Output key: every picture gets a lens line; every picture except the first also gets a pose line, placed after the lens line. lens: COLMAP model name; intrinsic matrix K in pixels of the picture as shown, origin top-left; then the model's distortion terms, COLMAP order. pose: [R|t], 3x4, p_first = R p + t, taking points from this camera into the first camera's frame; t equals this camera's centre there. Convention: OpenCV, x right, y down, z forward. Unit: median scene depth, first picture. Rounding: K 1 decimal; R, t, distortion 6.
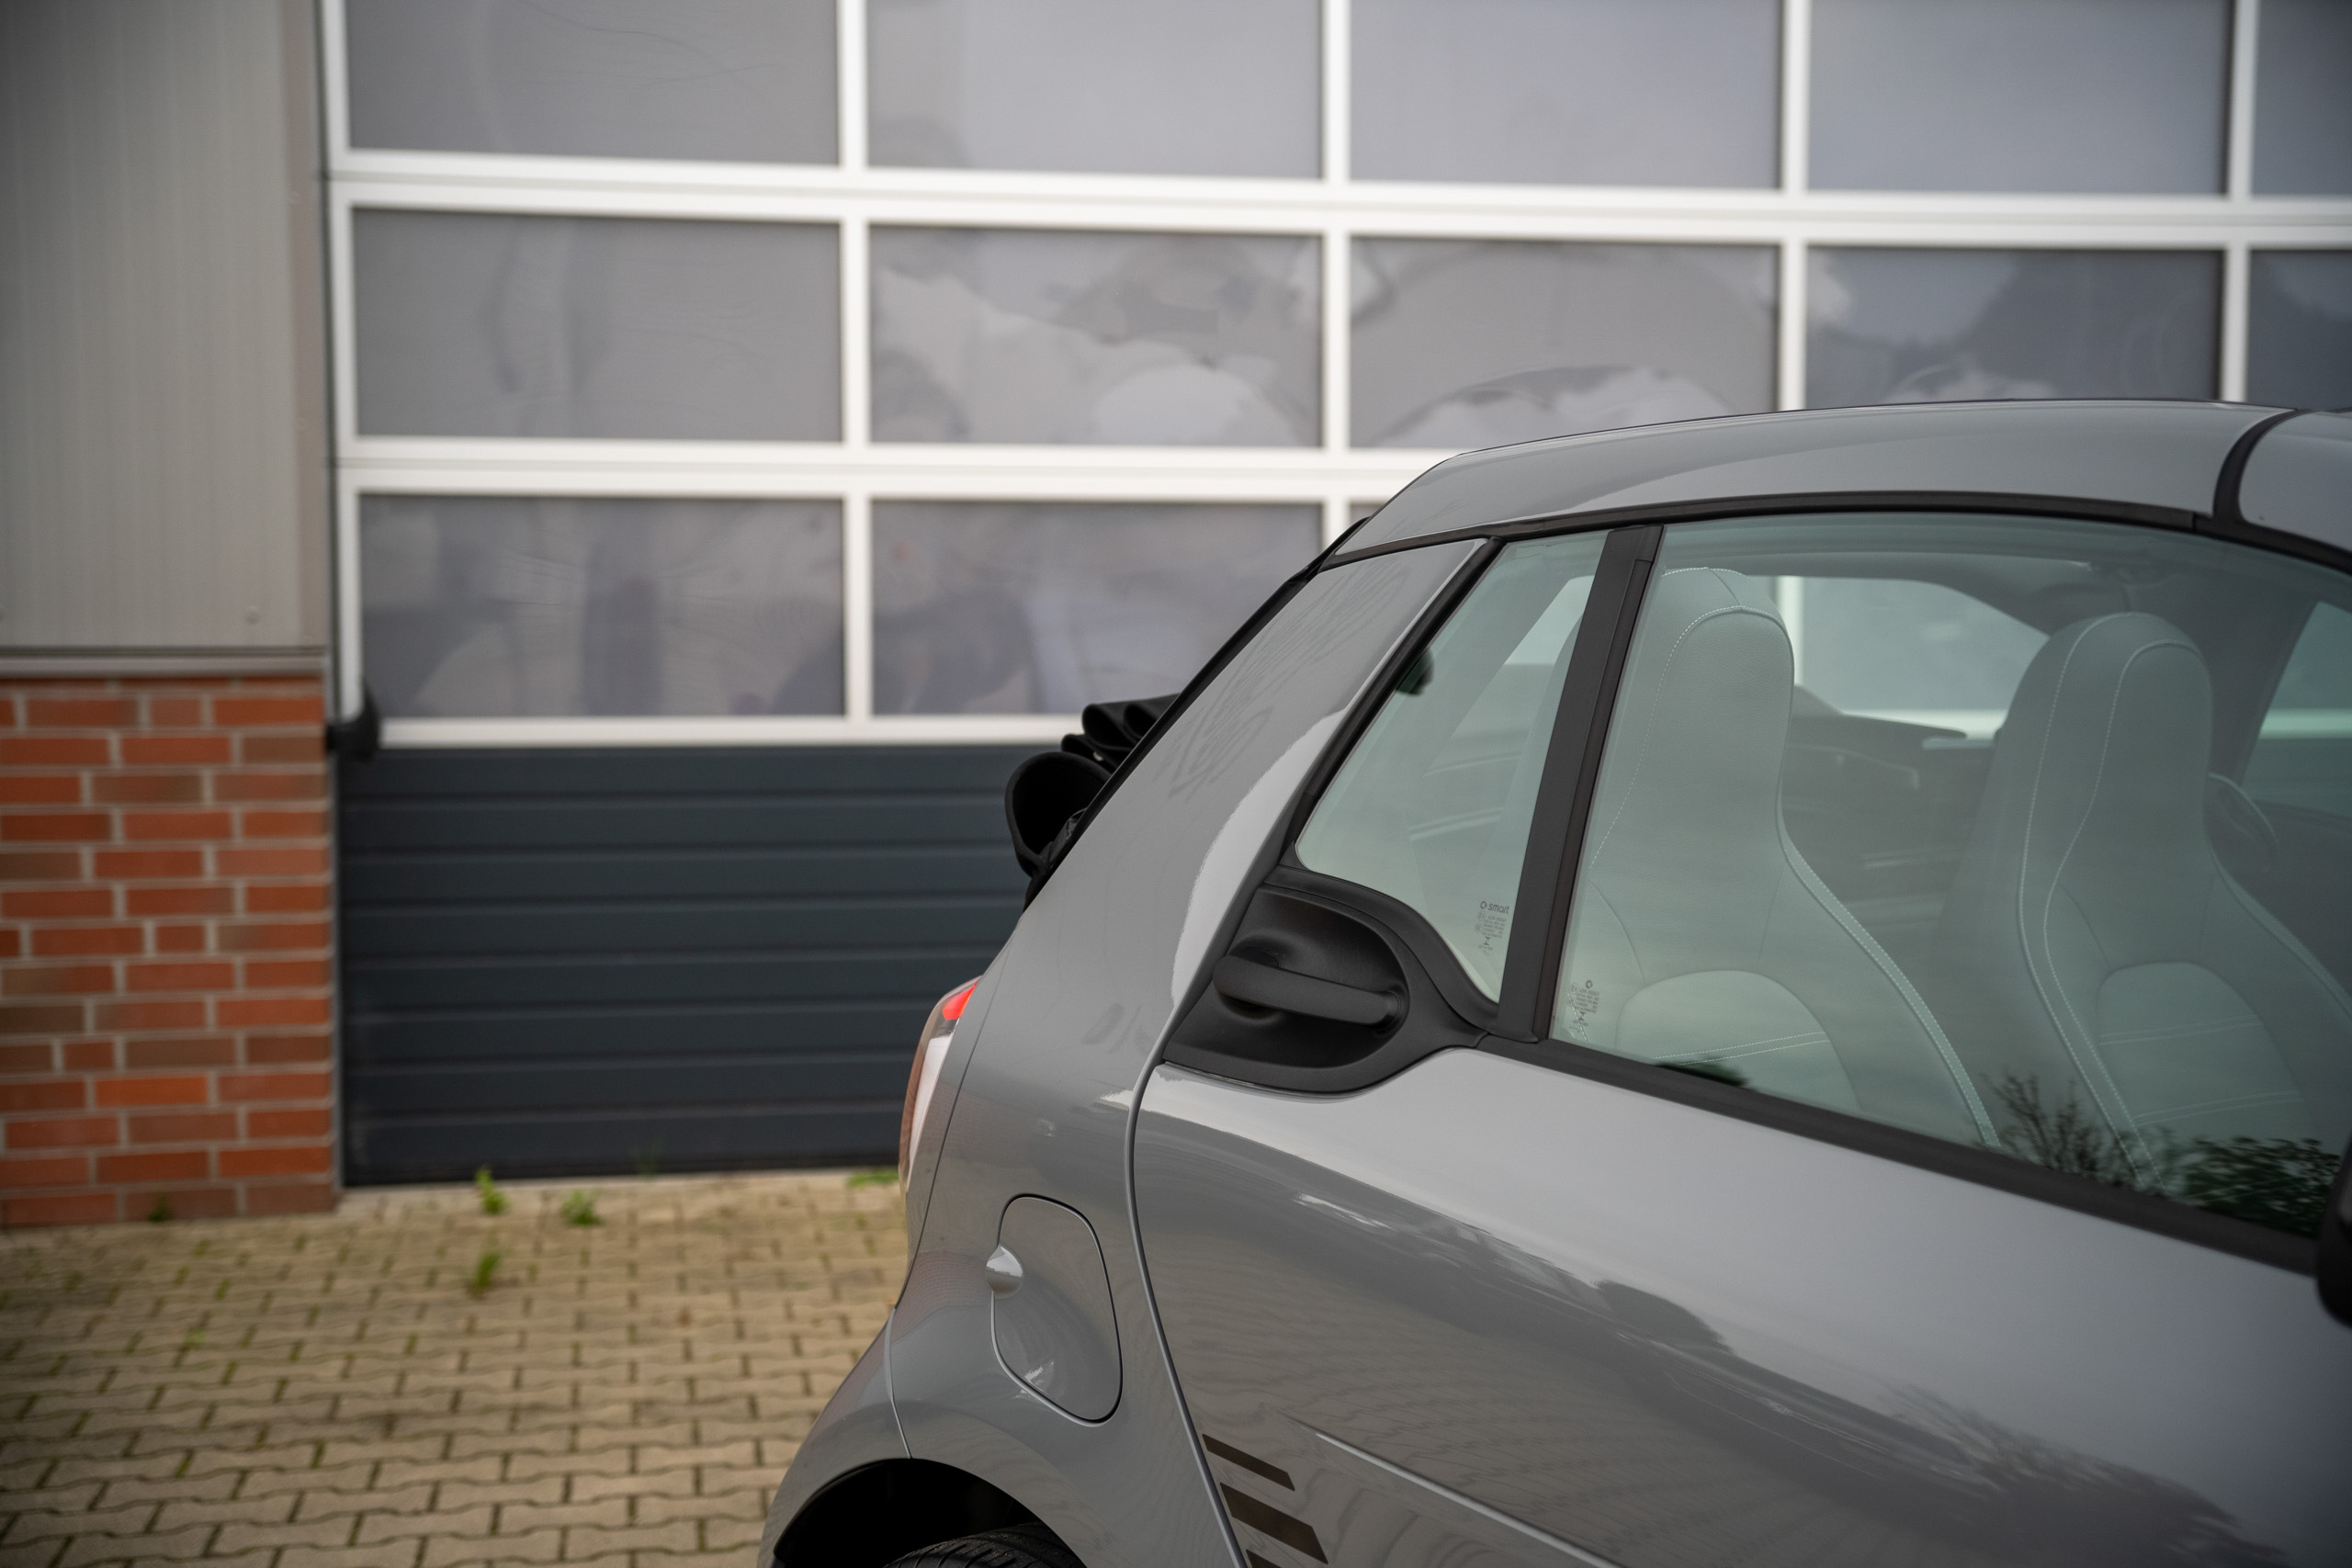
lens RADIAL K [[3076.1, 0, 1204.7], [0, 3076.1, 775.9], [0, 0, 1]] dist [0.167707, 0.000000]
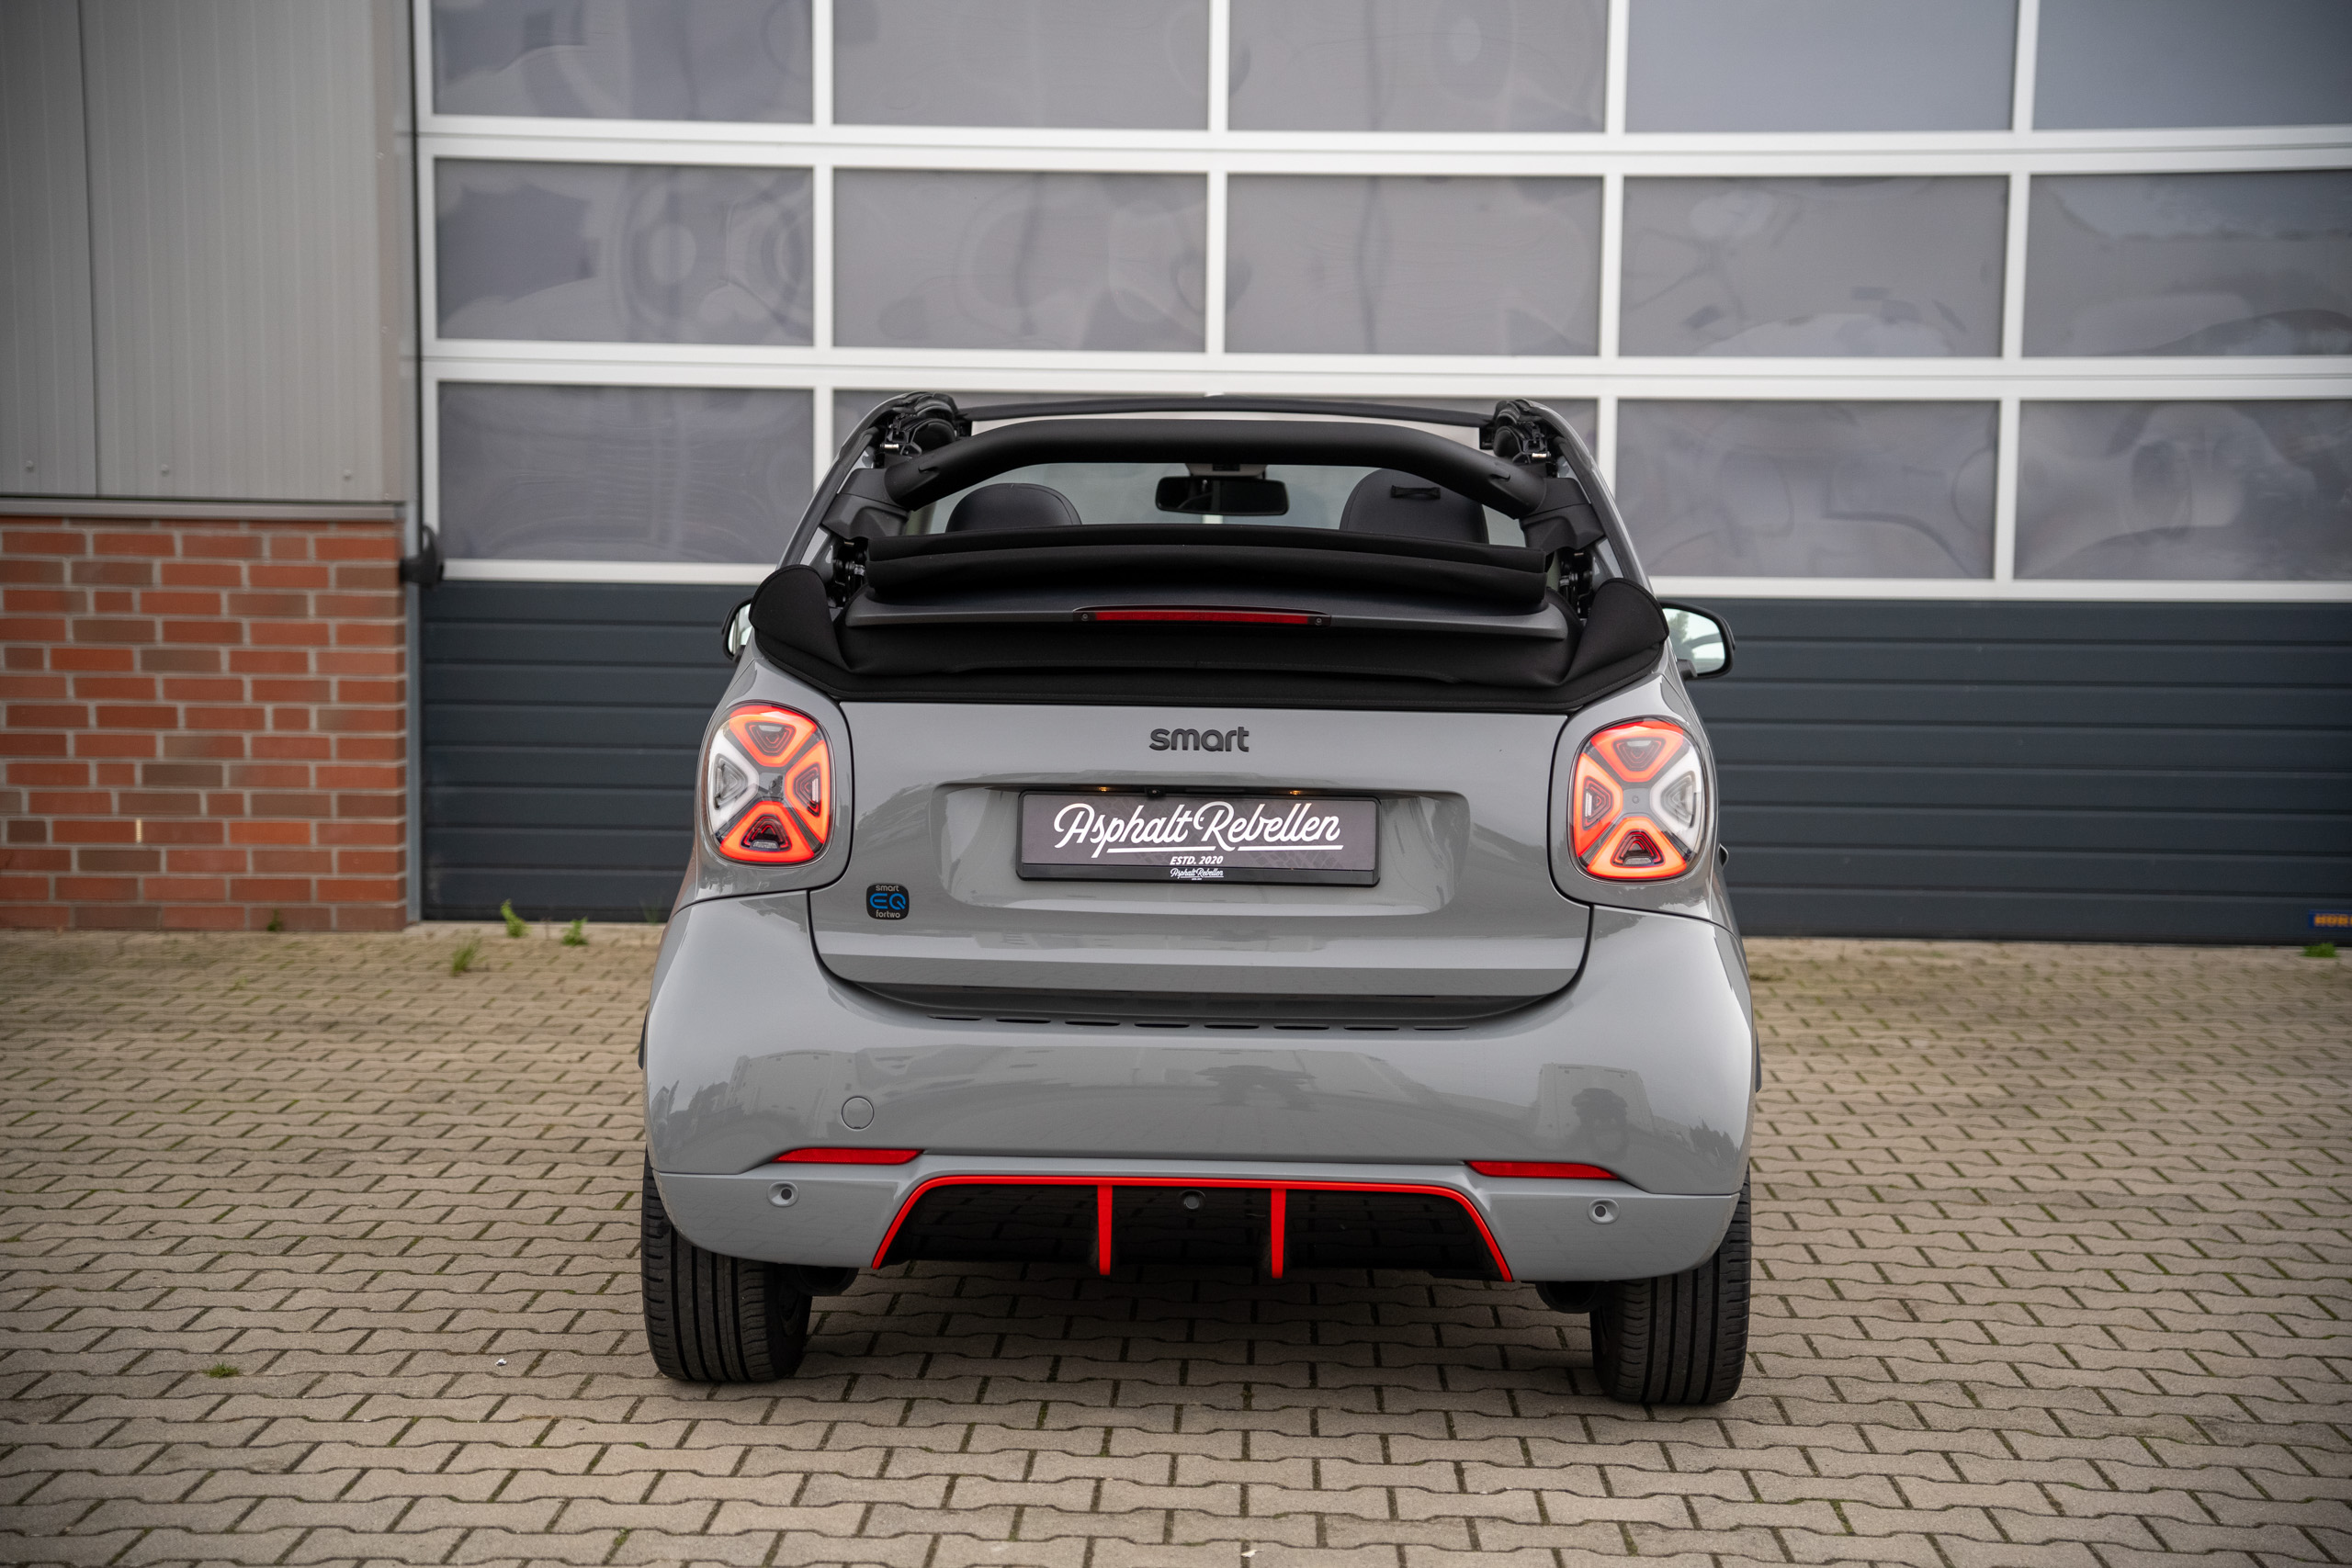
lens RADIAL K [[3748.8, 0, 1185.8], [0, 3748.8, 775.2], [0, 0, 1]] dist [0.357657, 0.000000]
pose [[0.978807, 0.029551, -0.202642, 0.372280], [-0.024701, 0.999346, 0.026424, 0.023569], [0.203290, -0.020859, 0.978896, -0.507543]]
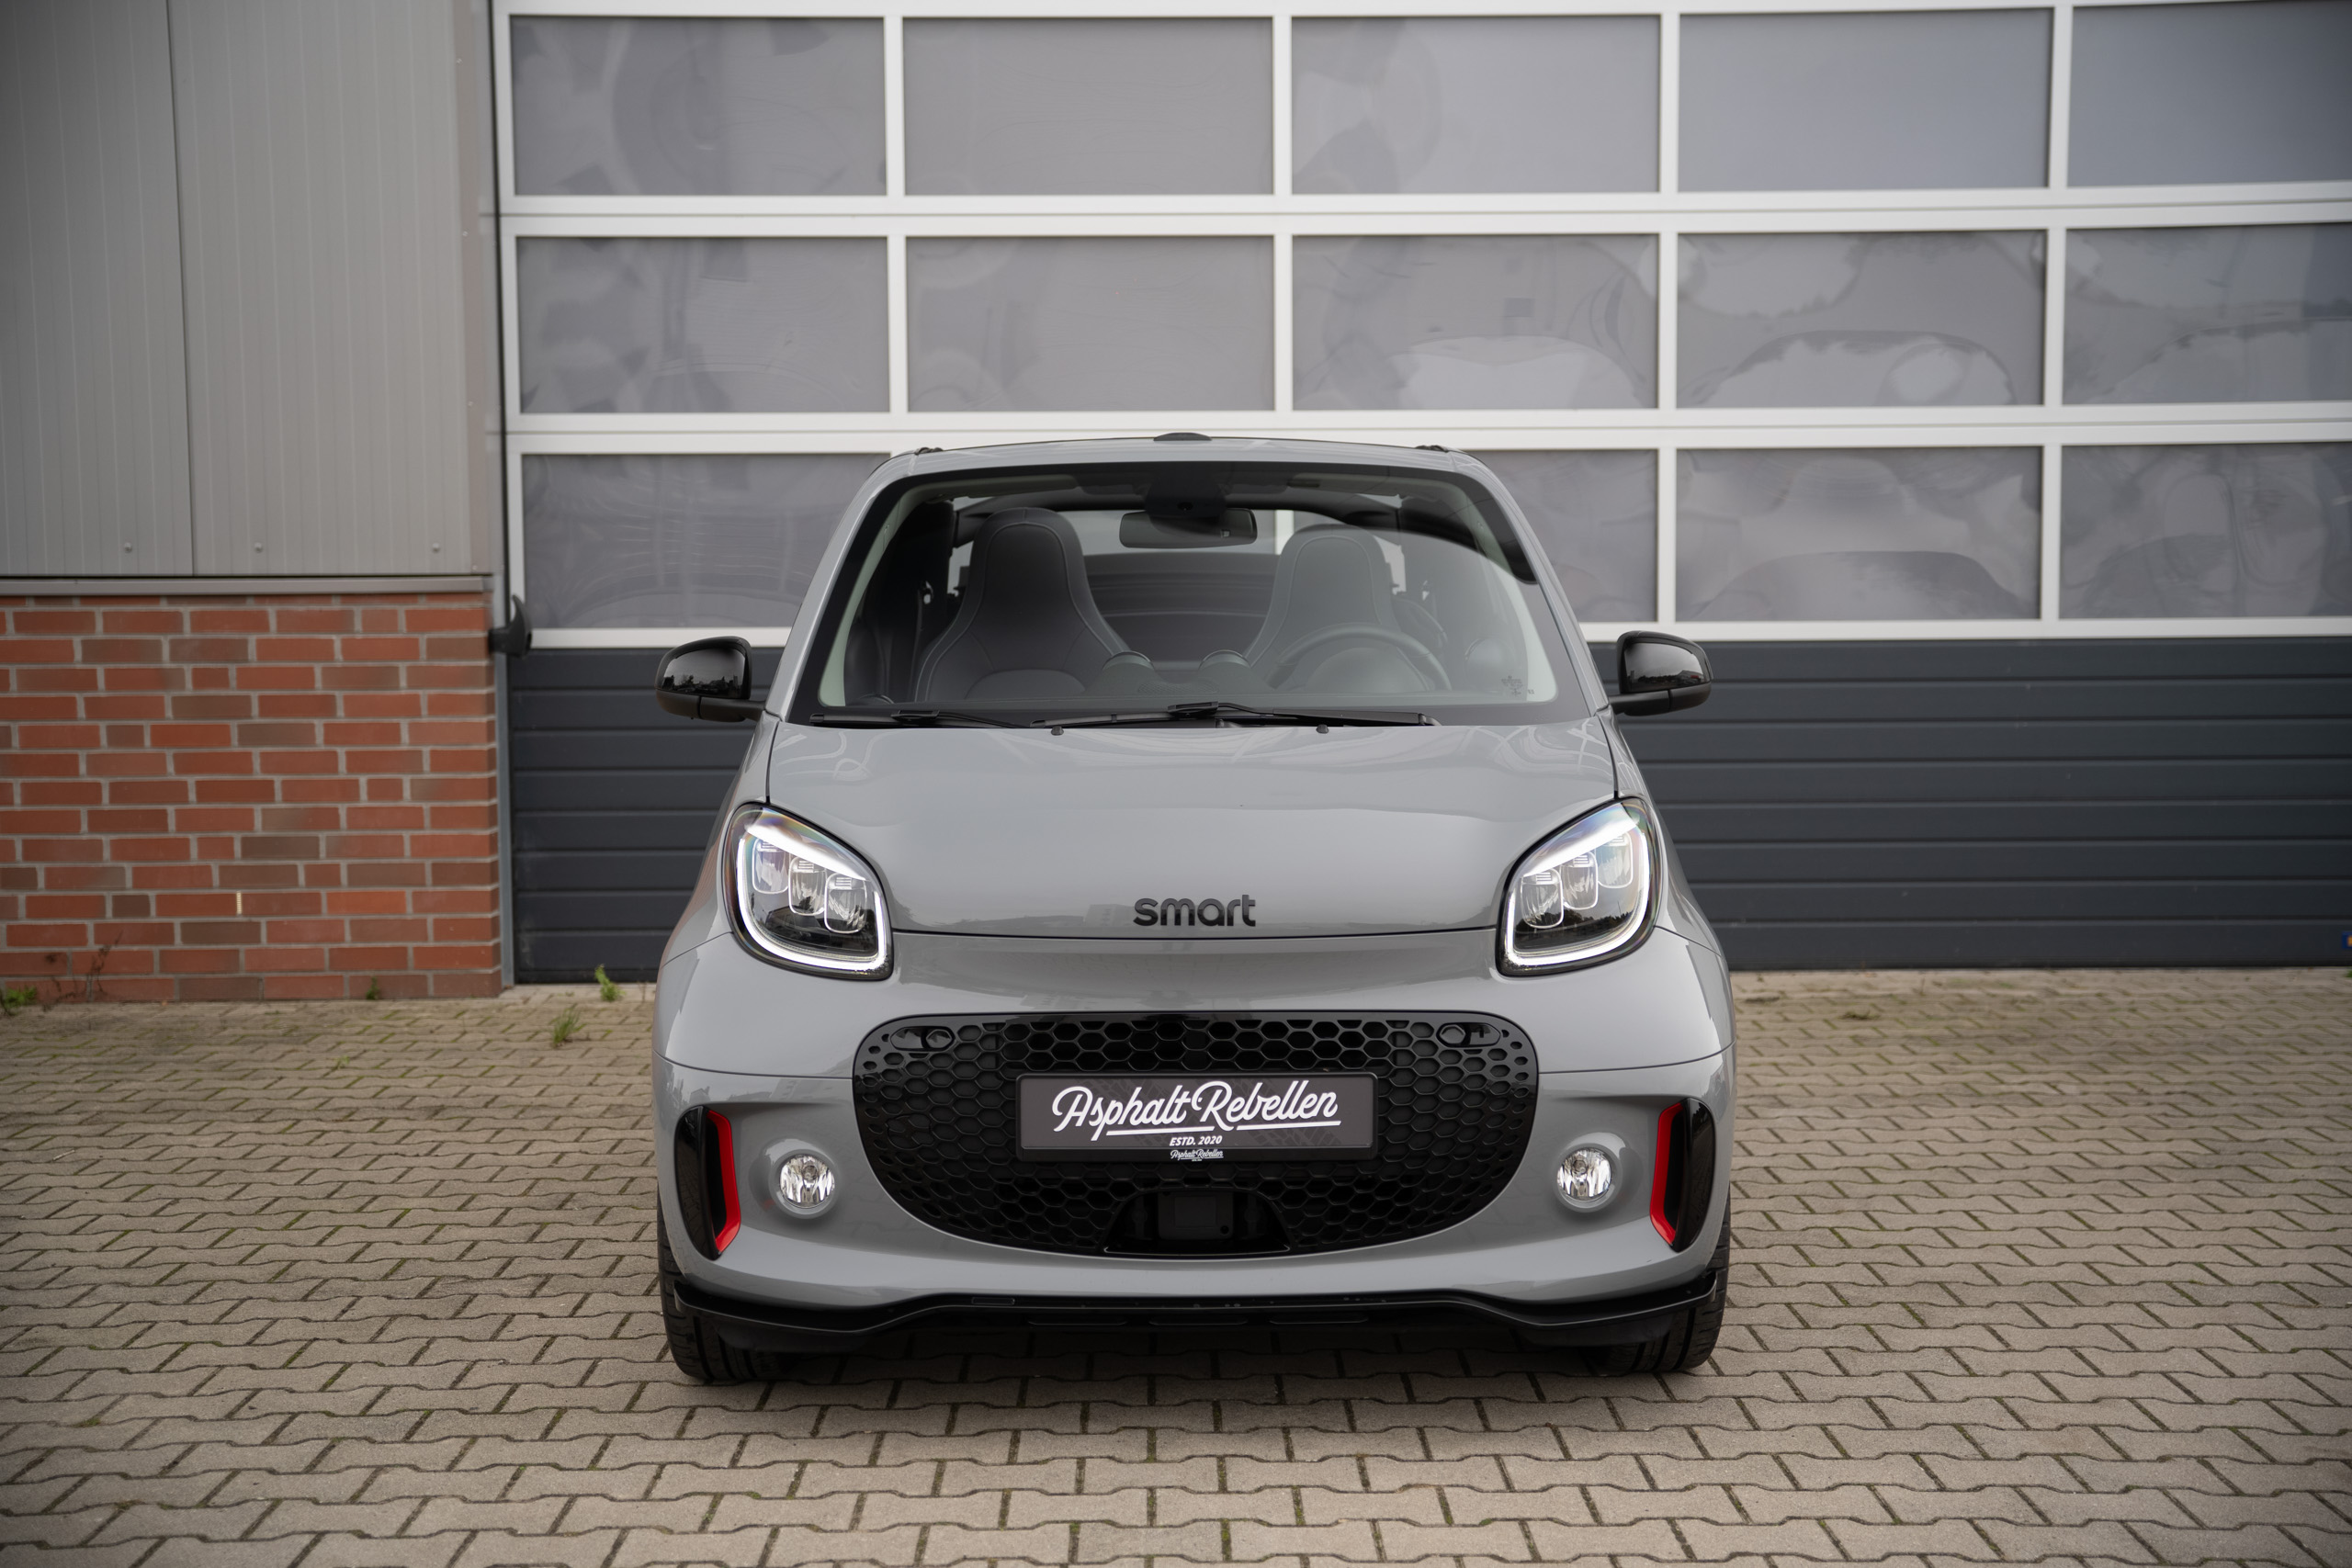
lens RADIAL K [[2904.6, 0, 1166.8], [0, 2904.6, 789.4], [0, 0, 1]] dist [0.114129, 0.000000]
pose [[0.985869, 0.007760, -0.167337, 0.213636], [-0.004107, 0.999746, 0.022164, 0.022593], [0.167466, -0.021164, 0.985651, -0.181586]]
